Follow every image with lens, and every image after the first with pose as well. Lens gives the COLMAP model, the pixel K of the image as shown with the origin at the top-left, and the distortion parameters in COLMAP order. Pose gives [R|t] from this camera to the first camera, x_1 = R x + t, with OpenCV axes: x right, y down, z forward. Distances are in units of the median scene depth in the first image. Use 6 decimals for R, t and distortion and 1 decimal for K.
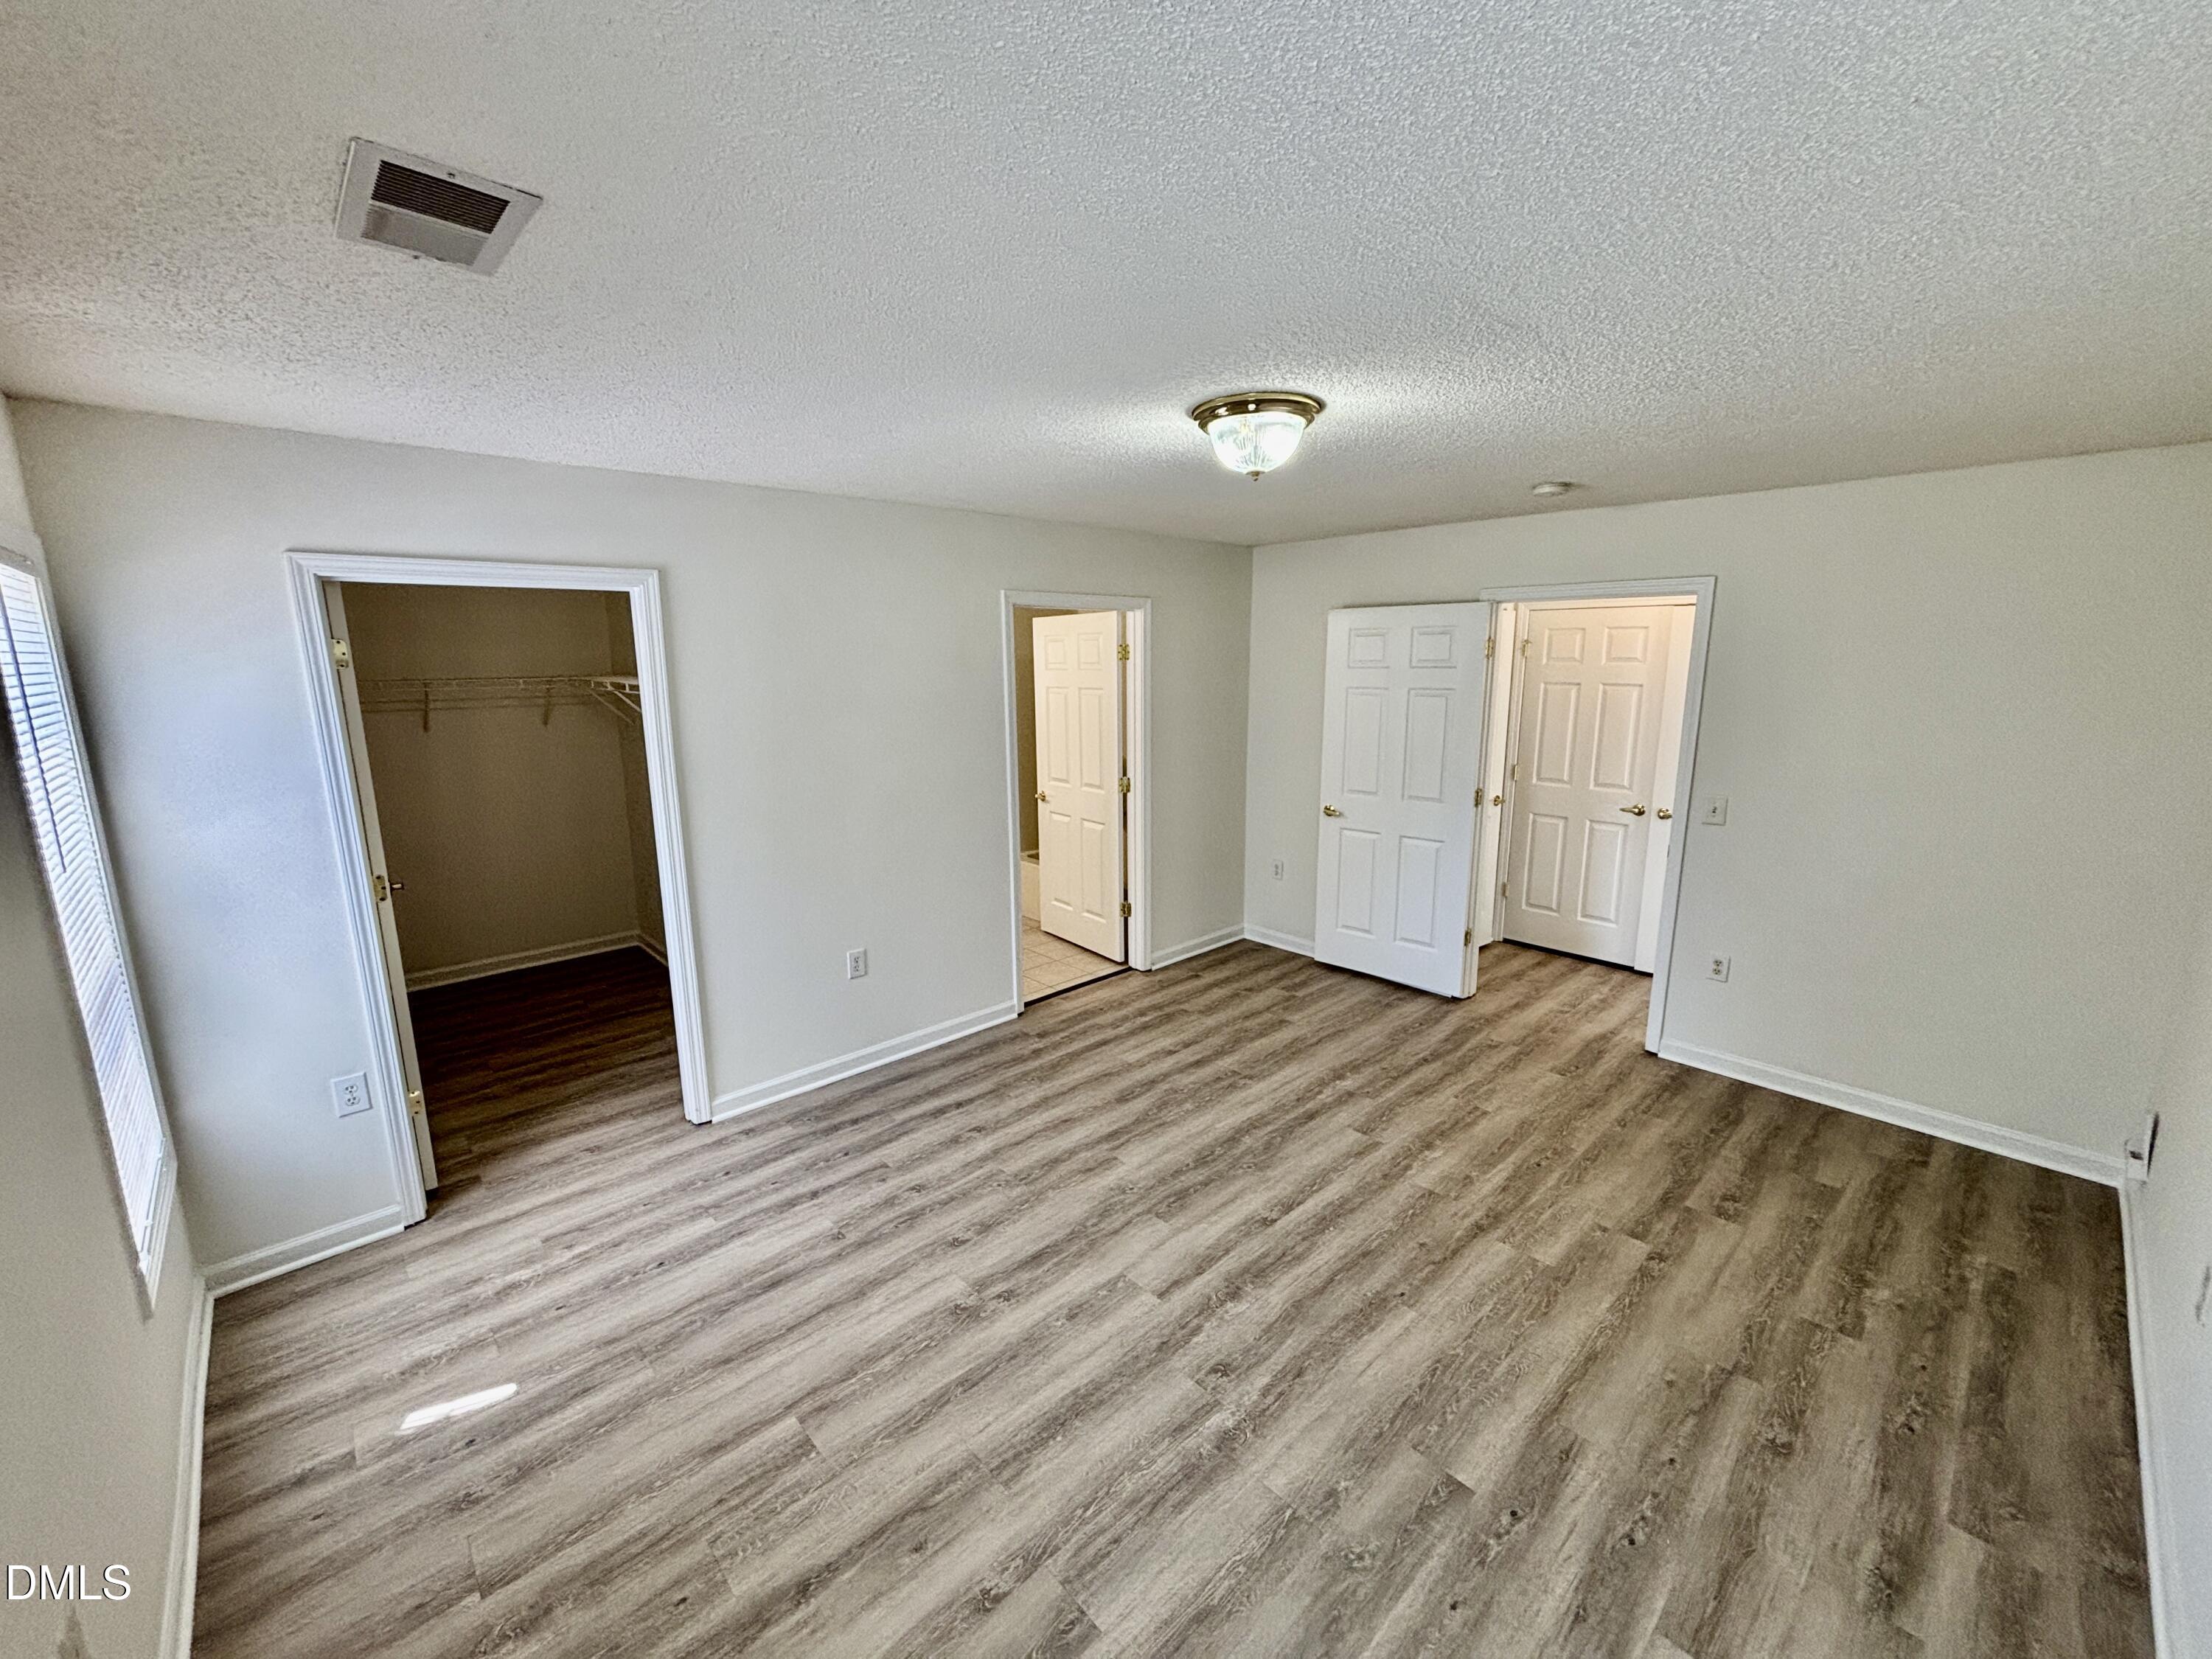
lens RADIAL K [[898.5, 0, 1100.3], [0, 898.5, 828.4], [0, 0, 1]] dist [0.004289, 0.001408]
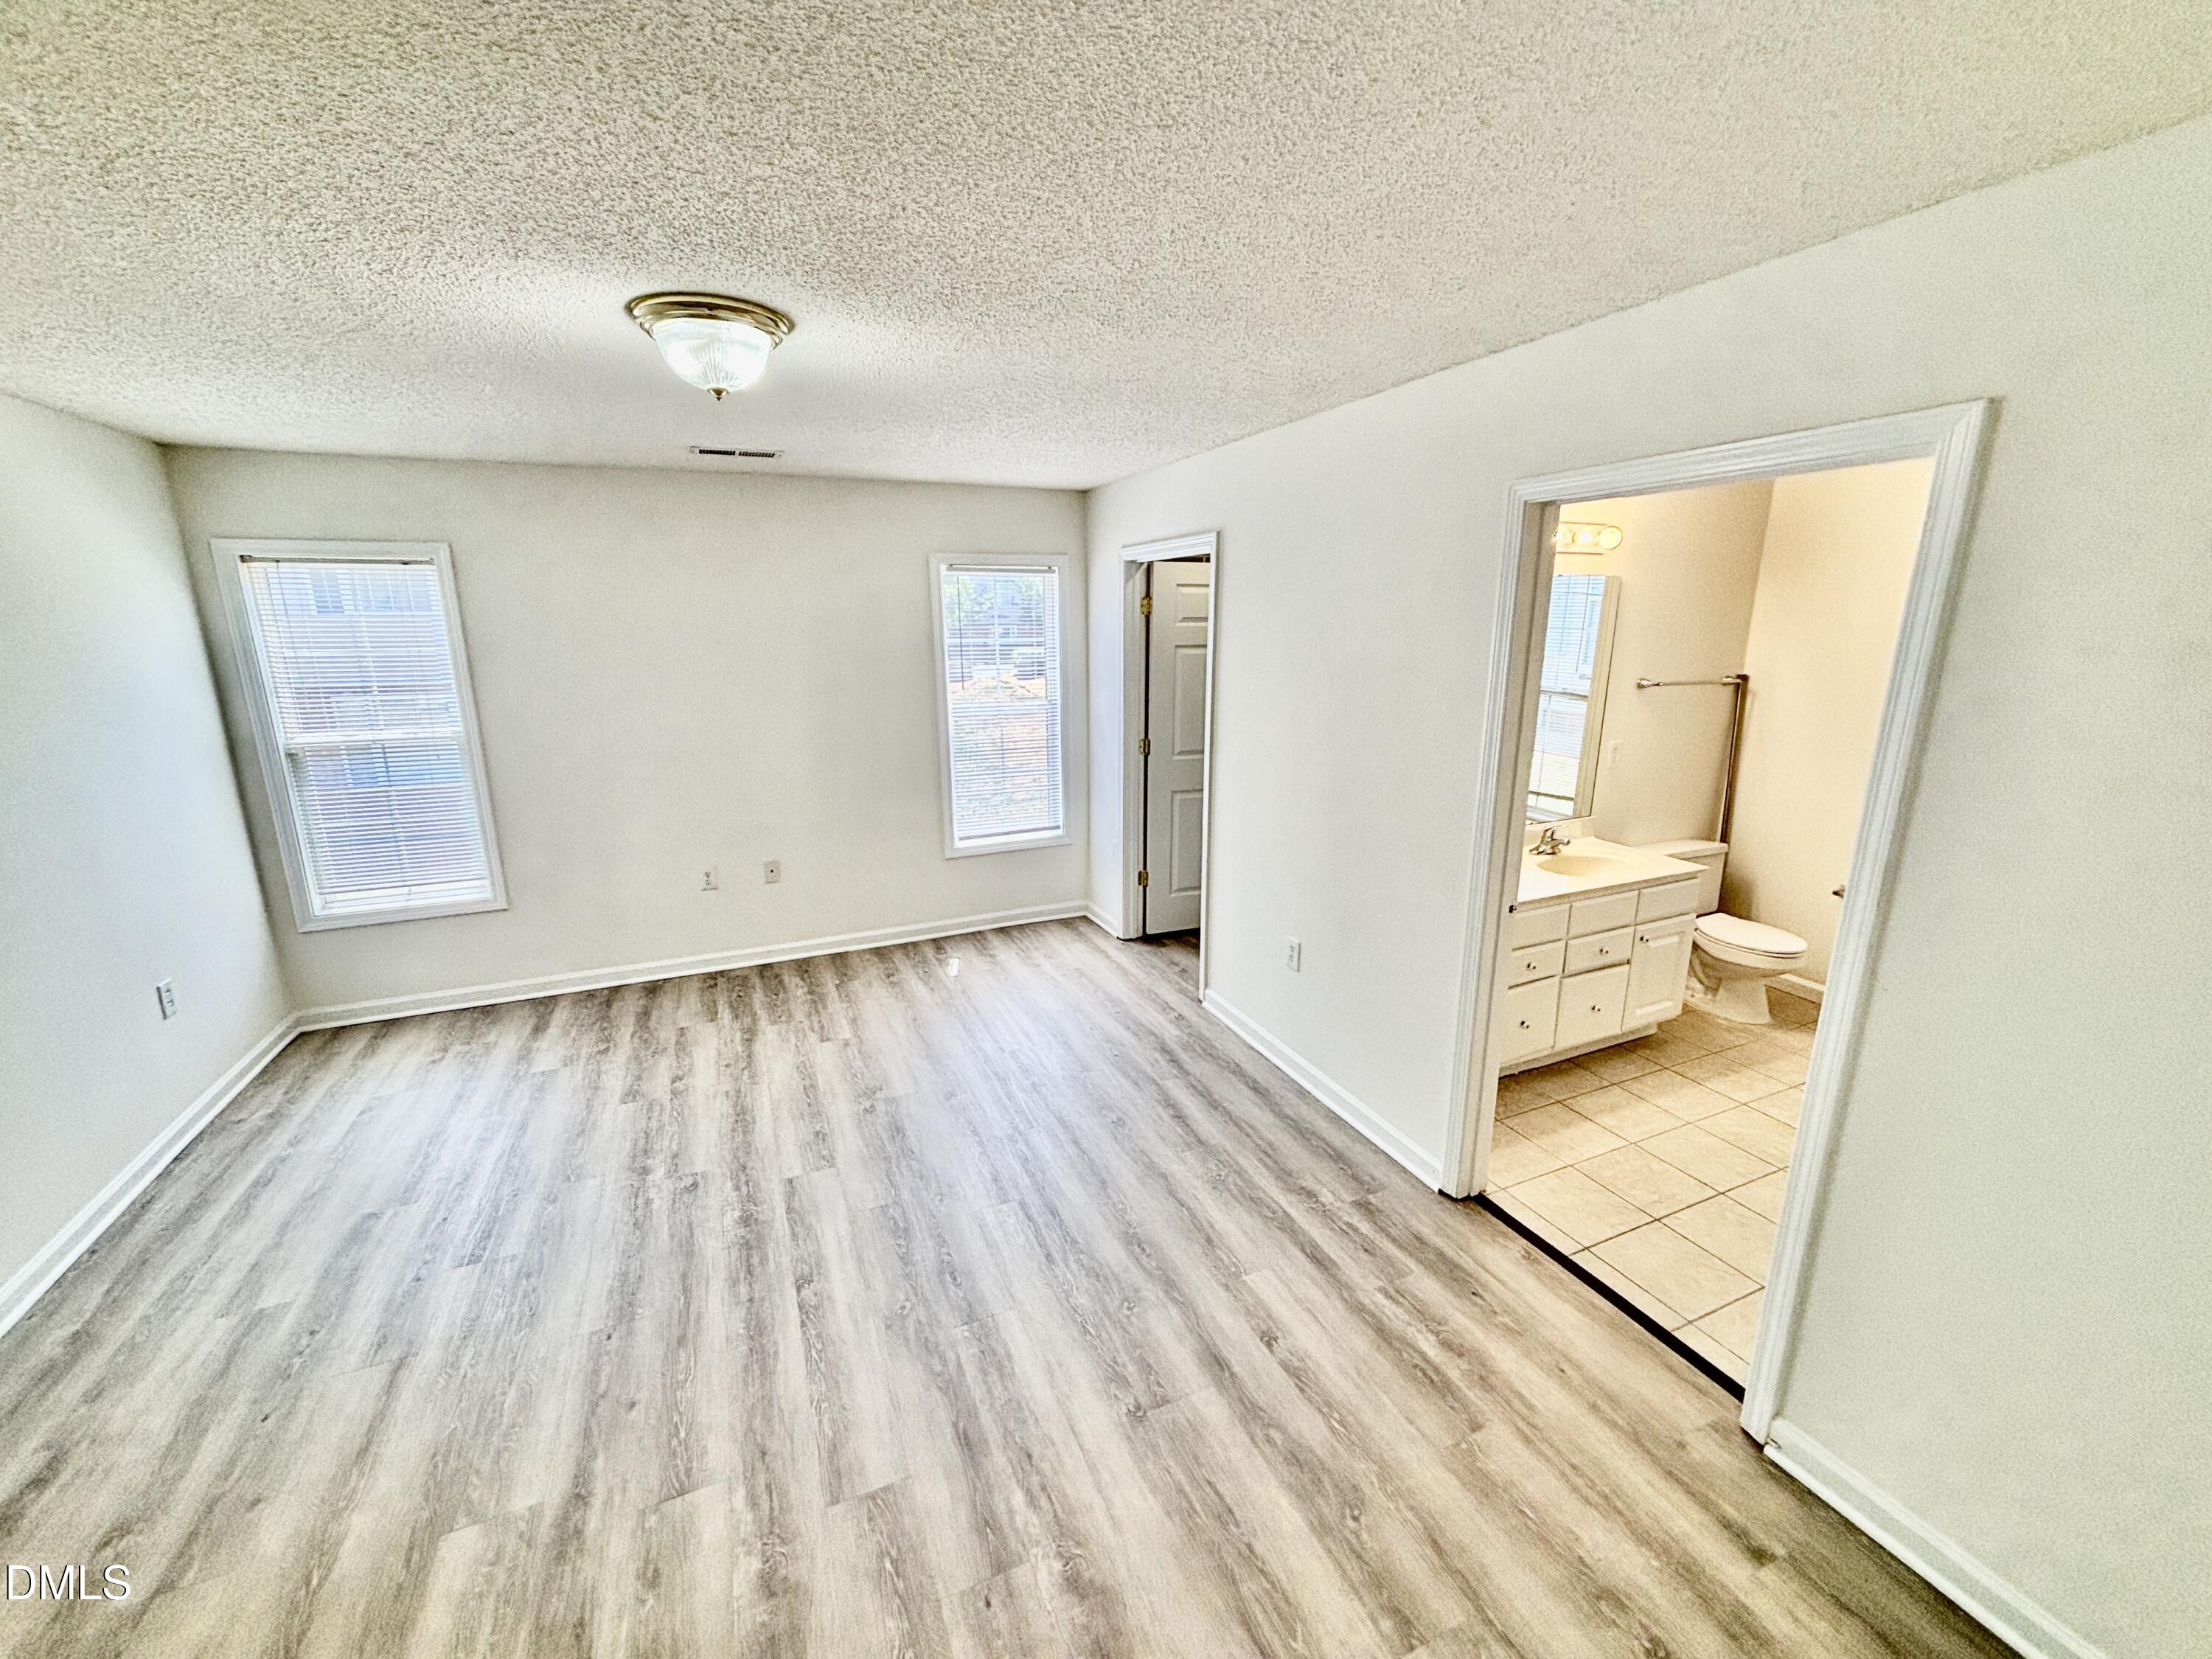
lens RADIAL K [[898.5, 0, 1109.5], [0, 898.5, 828.2], [0, 0, 1]] dist [0.004289, 0.001408]
pose [[-0.329557, 0.233600, -0.914780, 0.729145], [-0.174262, 0.937211, 0.302107, -0.258476], [0.927914, 0.258973, -0.268157, 1.314943]]
